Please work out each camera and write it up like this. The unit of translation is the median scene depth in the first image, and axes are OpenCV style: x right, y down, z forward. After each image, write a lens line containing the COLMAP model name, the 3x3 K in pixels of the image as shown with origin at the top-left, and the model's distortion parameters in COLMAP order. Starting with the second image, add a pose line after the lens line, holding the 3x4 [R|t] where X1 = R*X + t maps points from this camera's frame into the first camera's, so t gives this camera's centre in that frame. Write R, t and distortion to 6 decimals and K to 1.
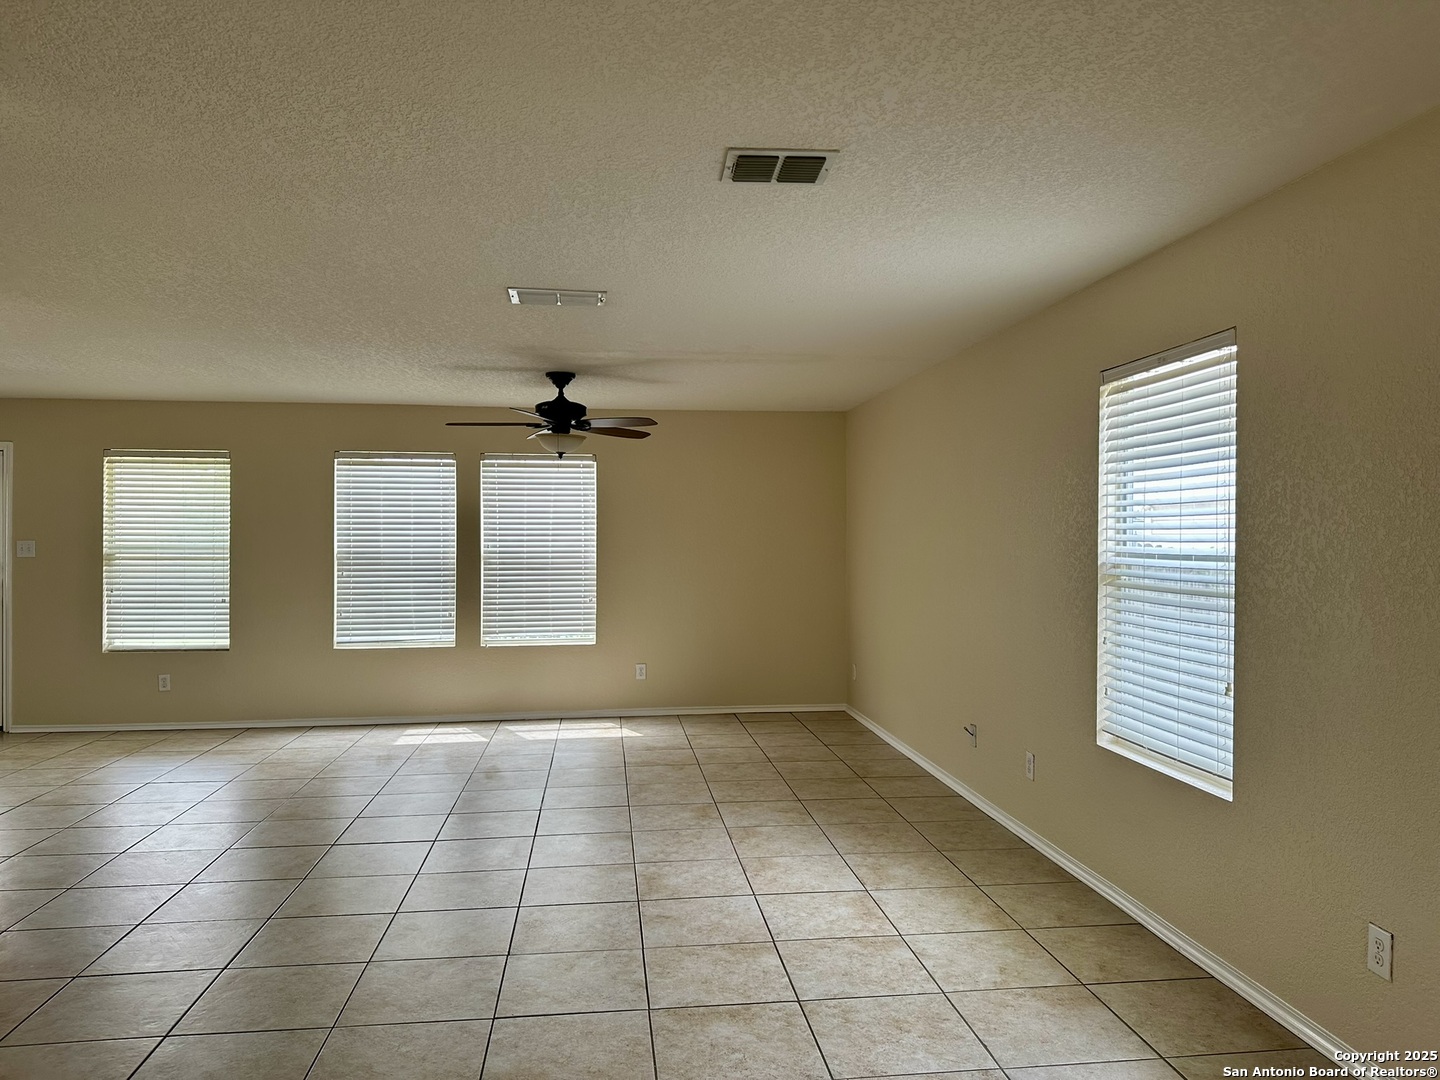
lens RADIAL K [[1015.7, 0, 716.6], [0, 1015.7, 535.6], [0, 0, 1]] dist [0.046354, -0.053283]
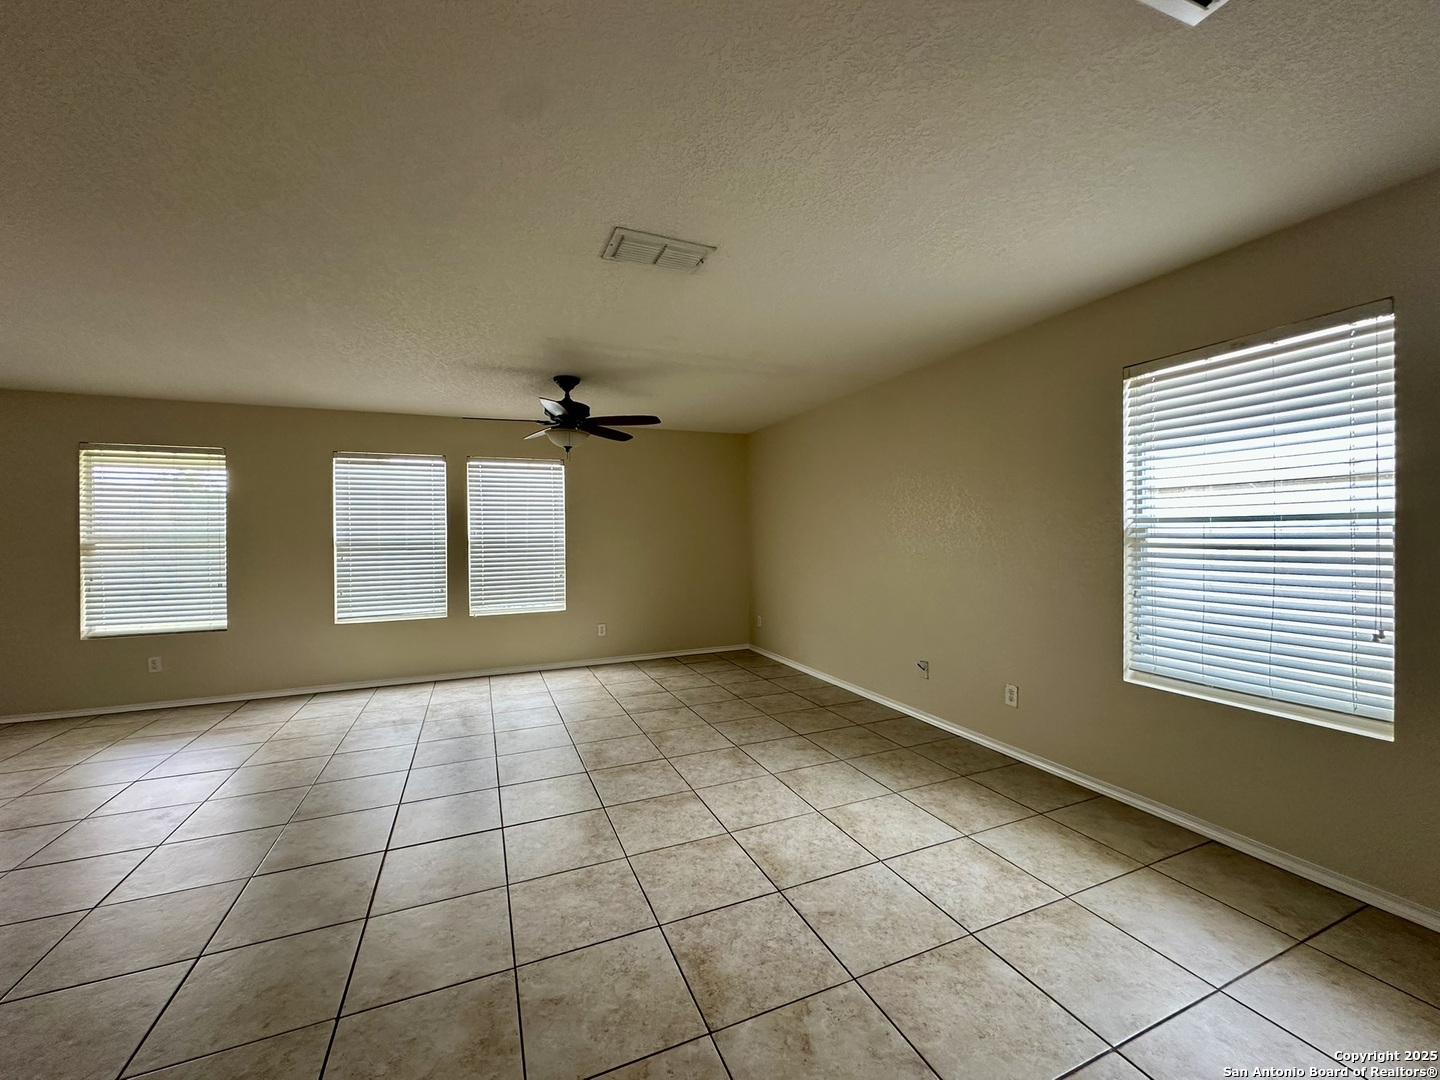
lens RADIAL K [[575.0, 0, 714.0], [0, 575.0, 535.6], [0, 0, 1]] dist [-0.004461, 0.000845]
pose [[0.960388, -0.011045, 0.278449, -0.179834], [0.011026, 0.999938, 0.001633, 0.019255], [-0.278450, 0.001502, 0.960450, 0.330183]]
